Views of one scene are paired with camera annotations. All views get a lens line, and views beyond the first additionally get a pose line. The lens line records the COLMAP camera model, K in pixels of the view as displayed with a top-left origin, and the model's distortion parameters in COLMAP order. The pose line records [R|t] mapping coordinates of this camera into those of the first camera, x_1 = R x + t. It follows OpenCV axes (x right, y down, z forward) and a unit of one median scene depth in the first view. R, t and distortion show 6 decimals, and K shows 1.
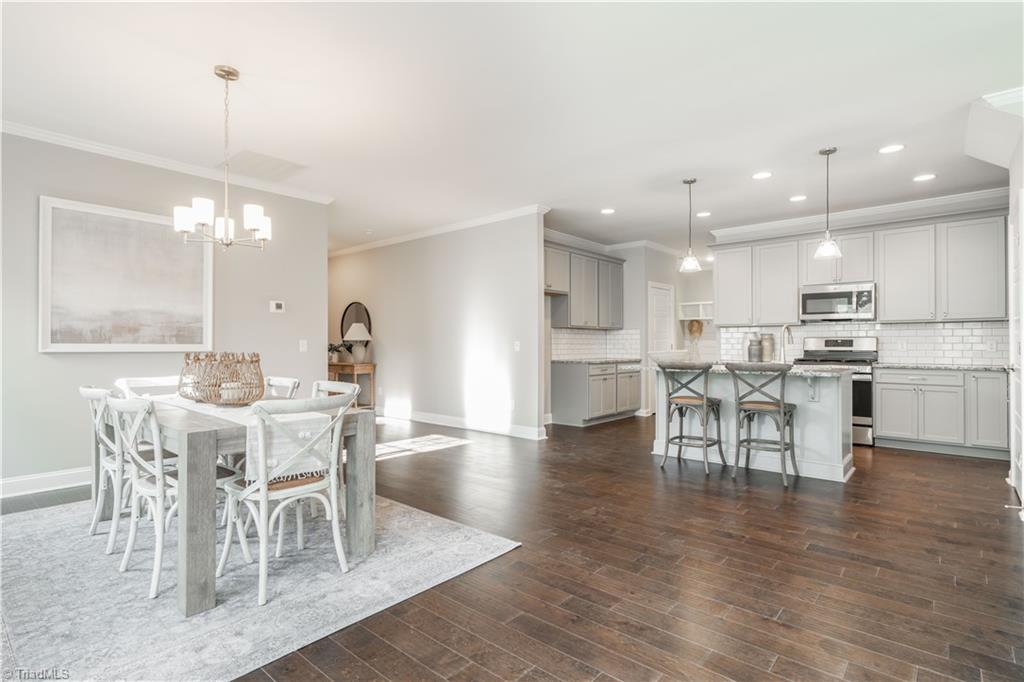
lens RADIAL K [[502.9, 0, 510.5], [0, 502.9, 341.6], [0, 0, 1]] dist [-0.007568, 0.001216]
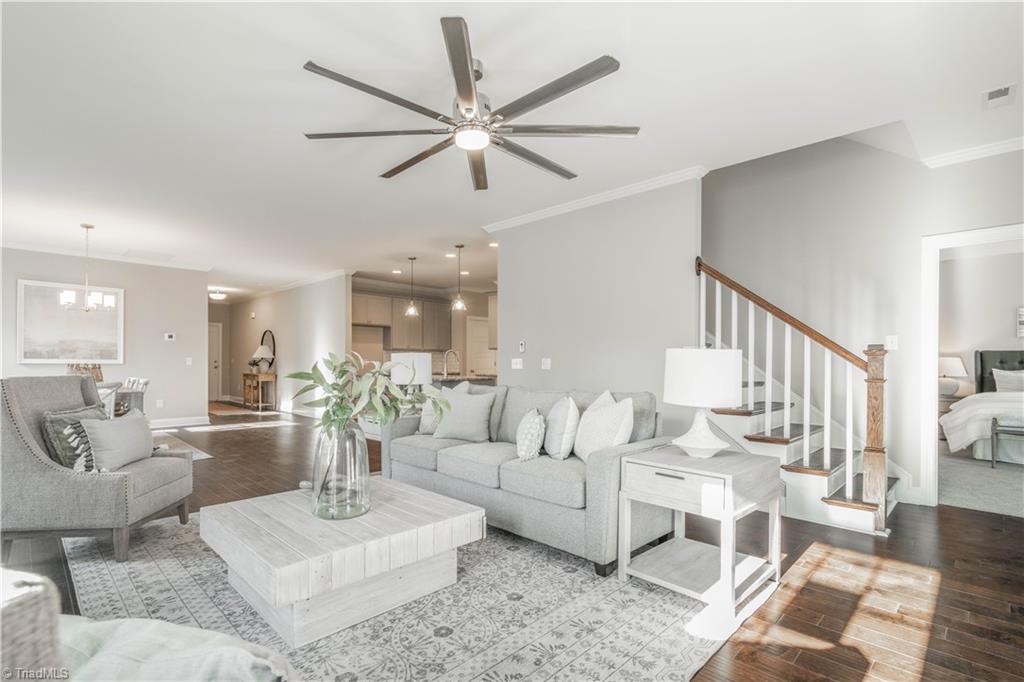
lens RADIAL K [[473.7, 0, 493.7], [0, 473.7, 358.2], [0, 0, 1]] dist [-0.001440, -0.001540]
pose [[0.996950, 0.006384, -0.077781, 0.663015], [-0.006472, 0.999979, -0.000881, -0.005494], [0.077774, 0.001382, 0.996970, -0.421468]]
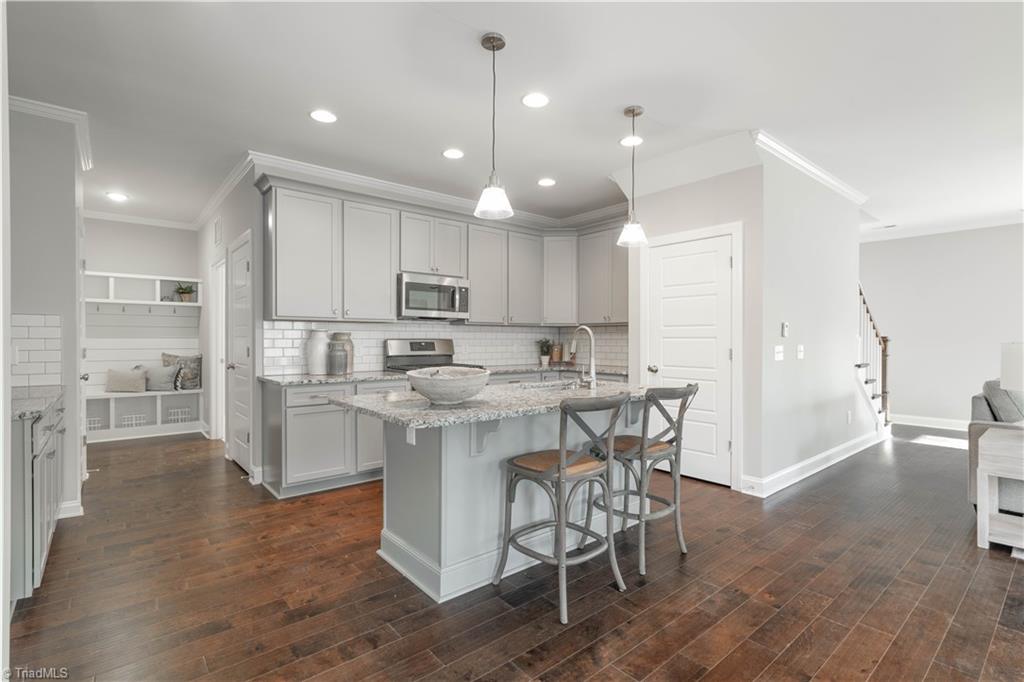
lens RADIAL K [[473.7, 0, 512.7], [0, 473.7, 344.0], [0, 0, 1]] dist [-0.001440, -0.001540]
pose [[0.170865, -0.007374, 0.985267, -0.108079], [-0.003497, 0.999961, 0.008090, -0.008734], [-0.985288, -0.004828, 0.170833, 0.808514]]
